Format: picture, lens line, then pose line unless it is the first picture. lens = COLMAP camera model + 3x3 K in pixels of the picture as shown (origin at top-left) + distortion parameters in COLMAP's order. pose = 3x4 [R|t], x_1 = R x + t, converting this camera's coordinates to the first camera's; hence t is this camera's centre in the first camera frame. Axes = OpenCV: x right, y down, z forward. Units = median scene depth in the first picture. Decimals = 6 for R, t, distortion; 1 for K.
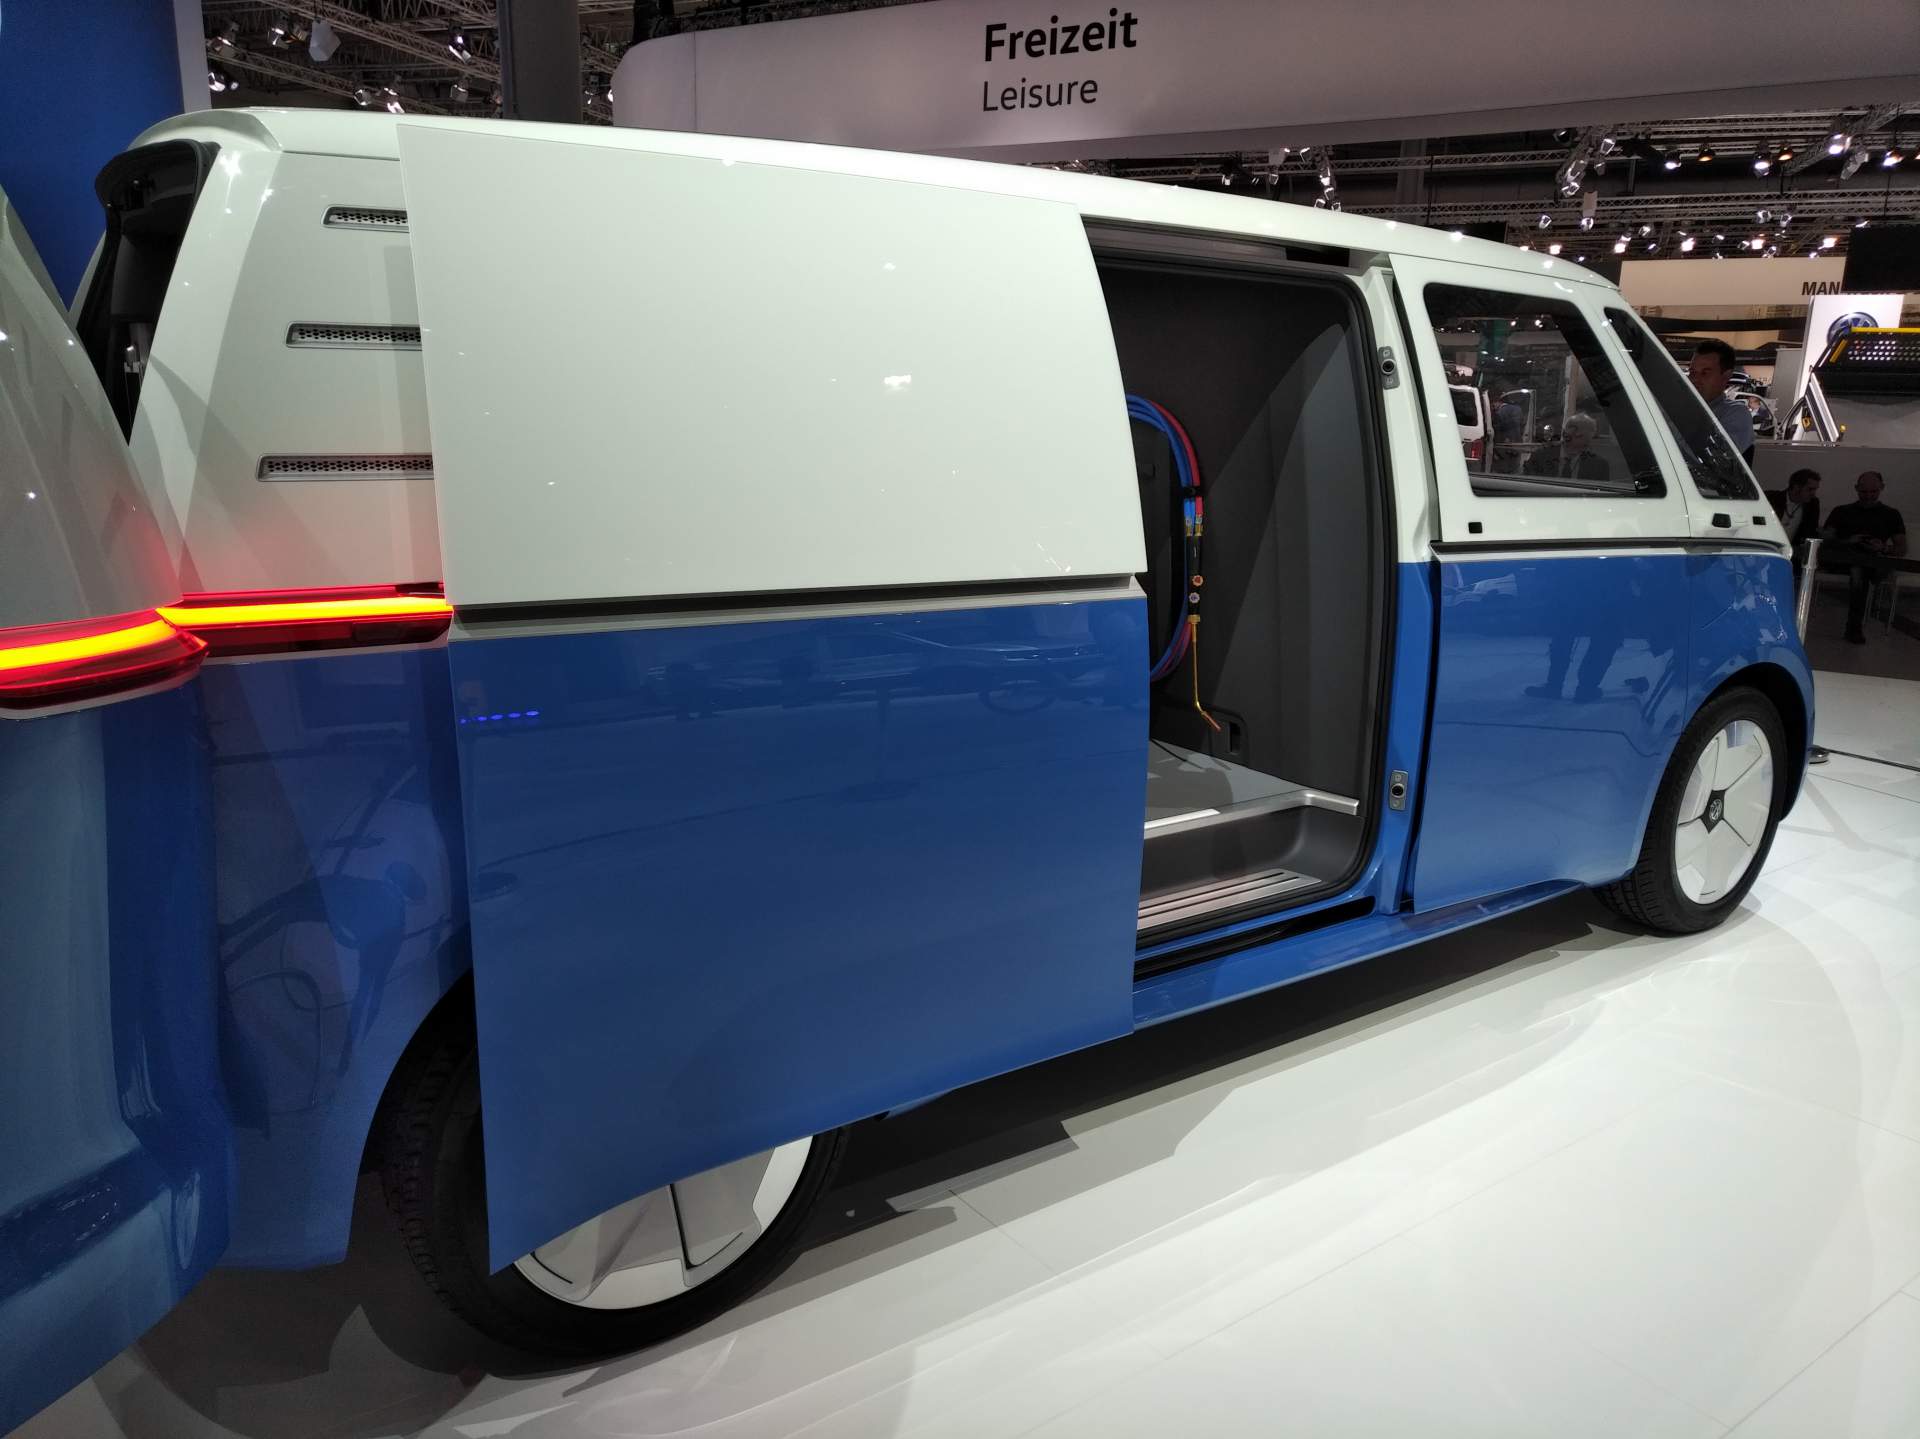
lens RADIAL K [[1437.5, 0, 961.5], [0, 1437.5, 707.4], [0, 0, 1]] dist [-0.001658, 0.044115]
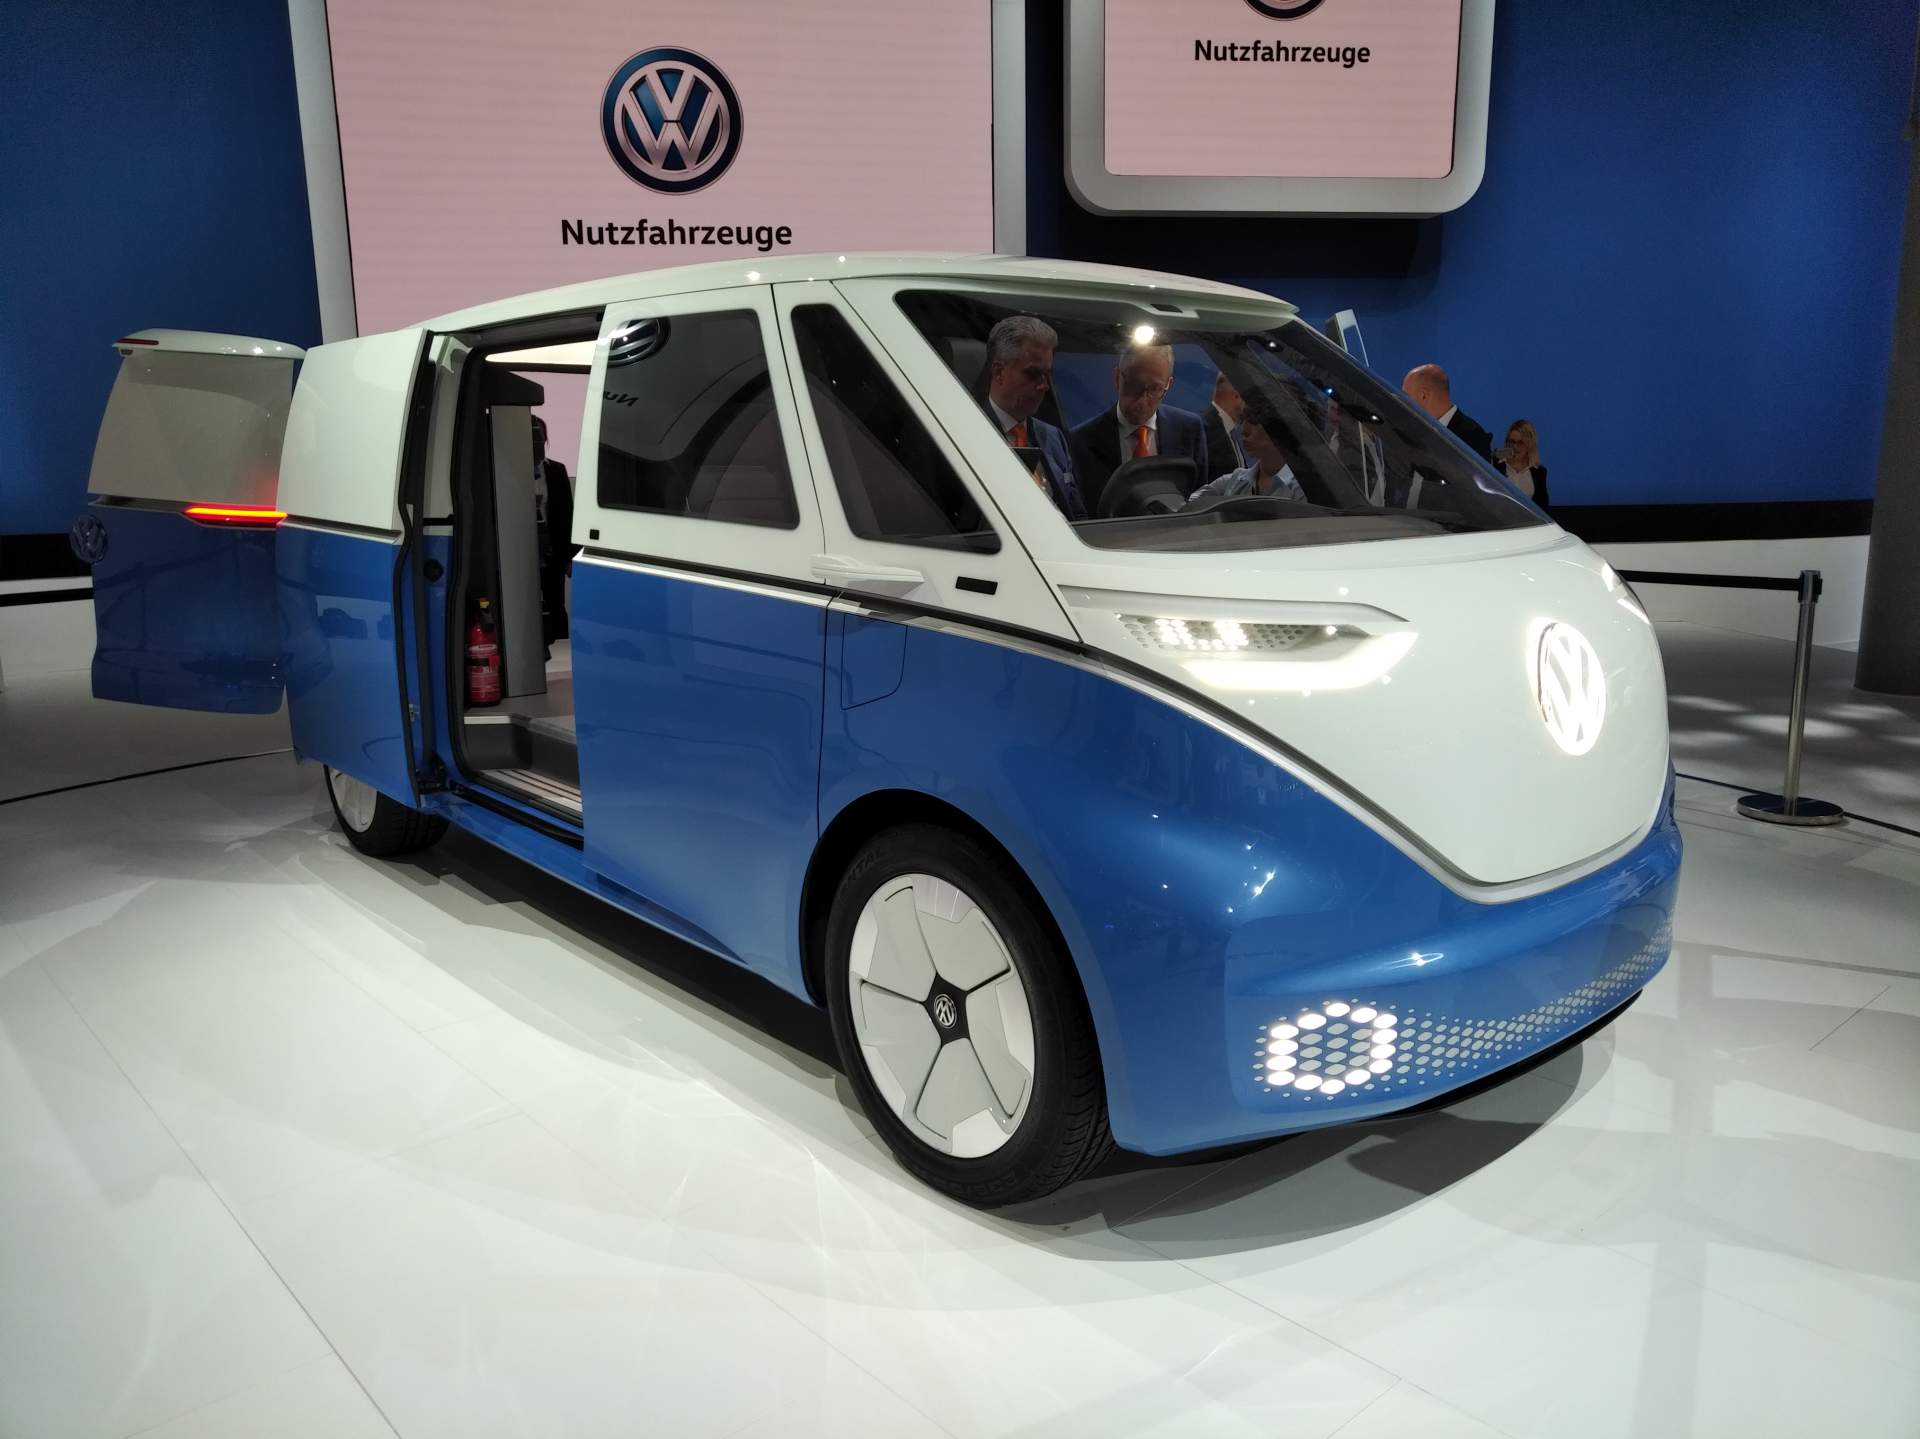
lens RADIAL K [[1437.5, 0, 950.8], [0, 1437.5, 702.2], [0, 0, 1]] dist [-0.001658, 0.044115]
pose [[0.080747, 0.148956, -0.985542, 1.527557], [-0.209710, 0.969176, 0.129300, -0.204434], [0.974424, 0.196237, 0.109496, 1.187800]]
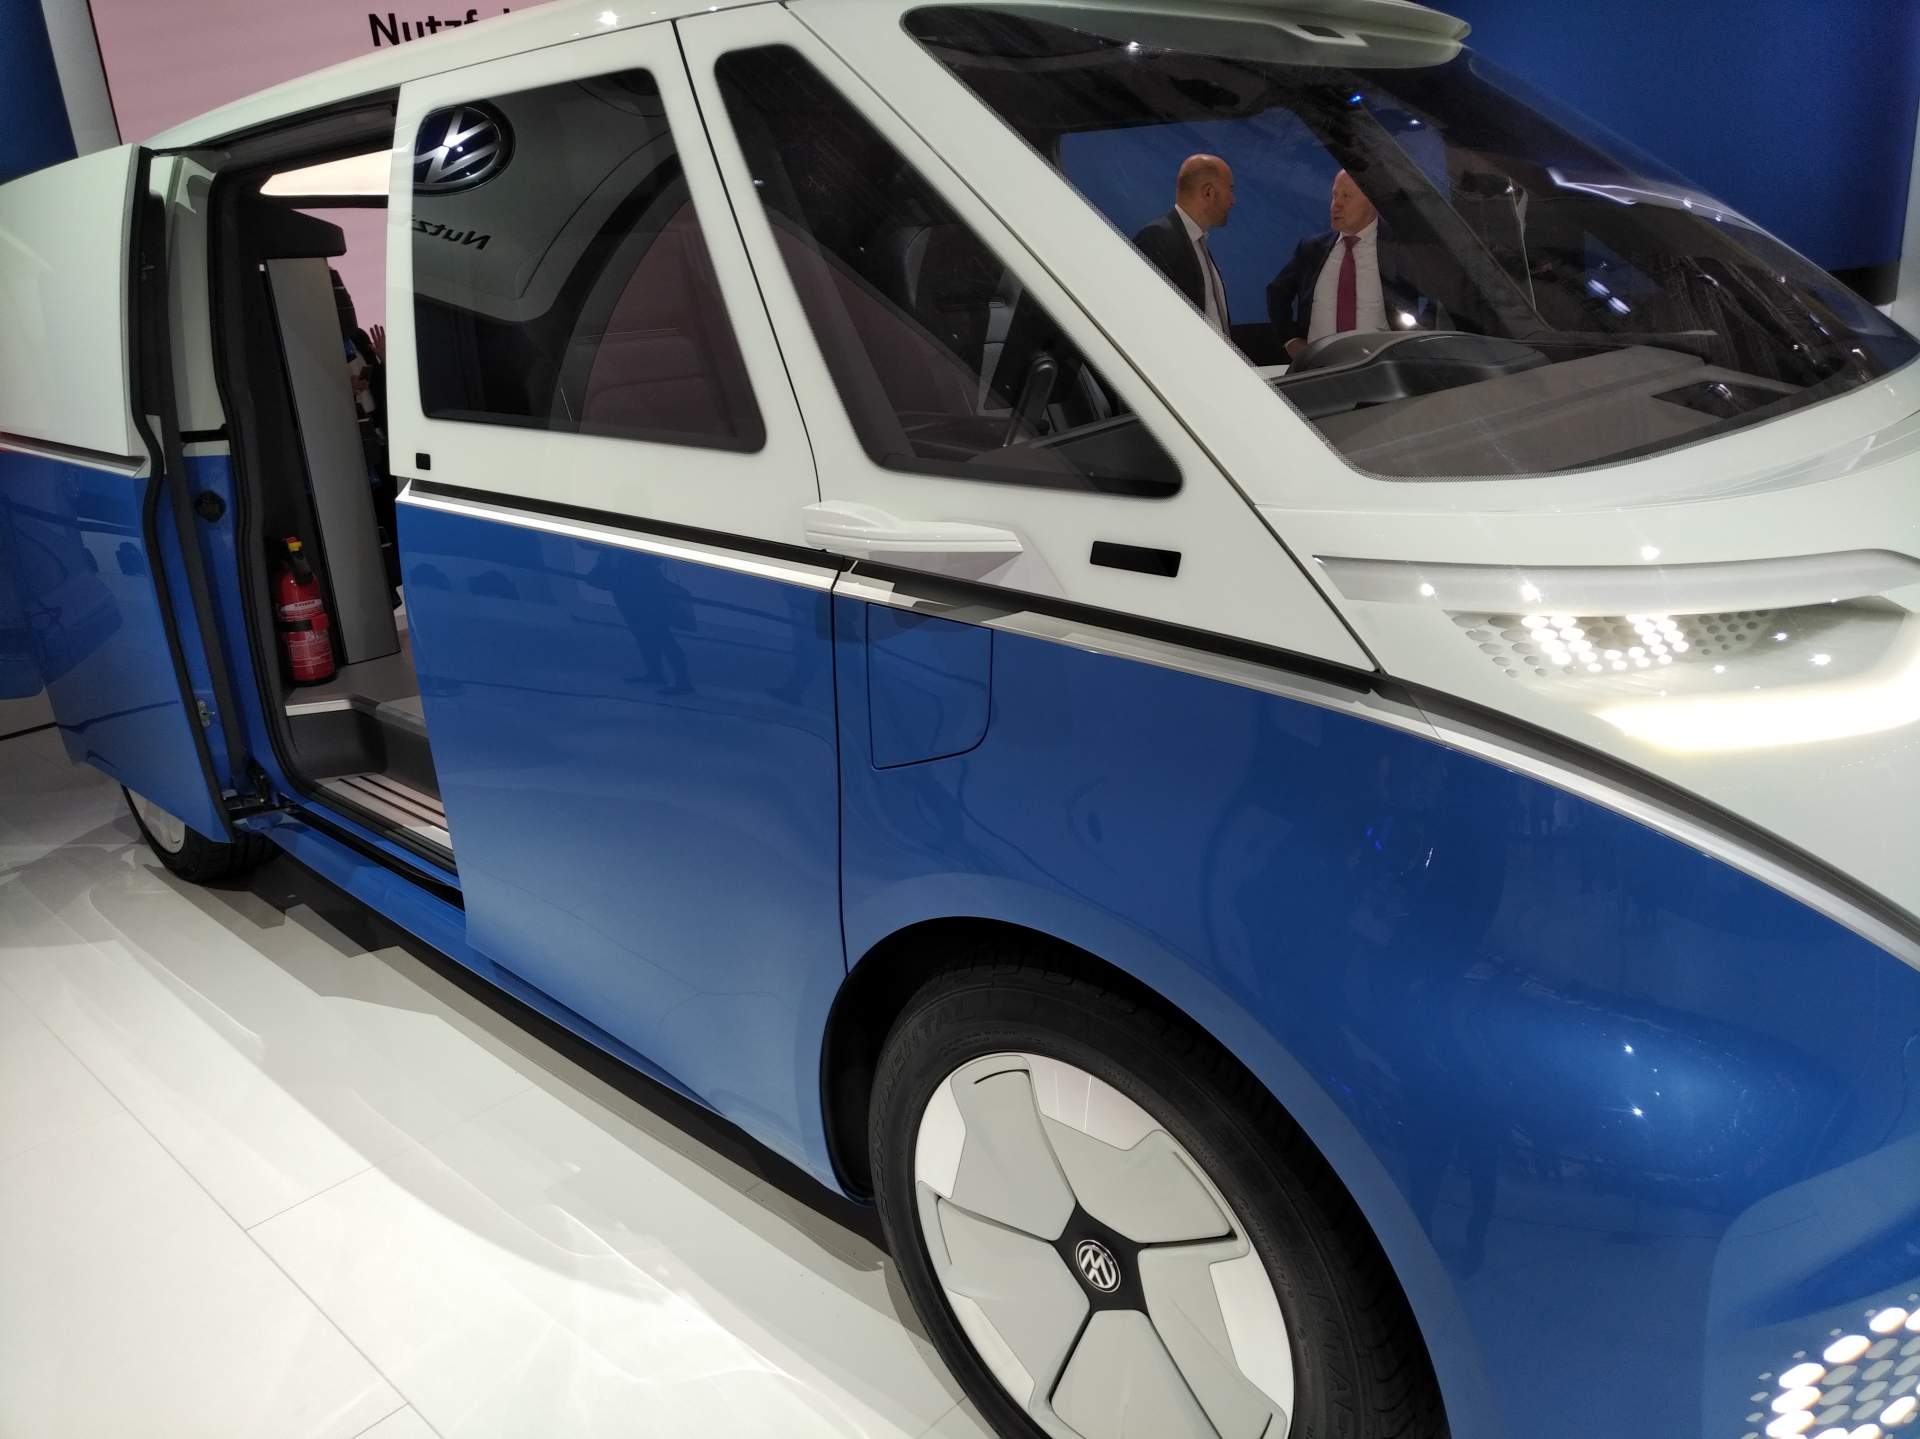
lens RADIAL K [[1437.5, 0, 955.3], [0, 1437.5, 705.0], [0, 0, 1]] dist [-0.001658, 0.044115]
pose [[0.160076, 0.256912, -0.953086, 1.128297], [-0.146198, 0.961058, 0.234506, -0.217826], [0.976218, 0.101800, 0.191402, 1.146371]]
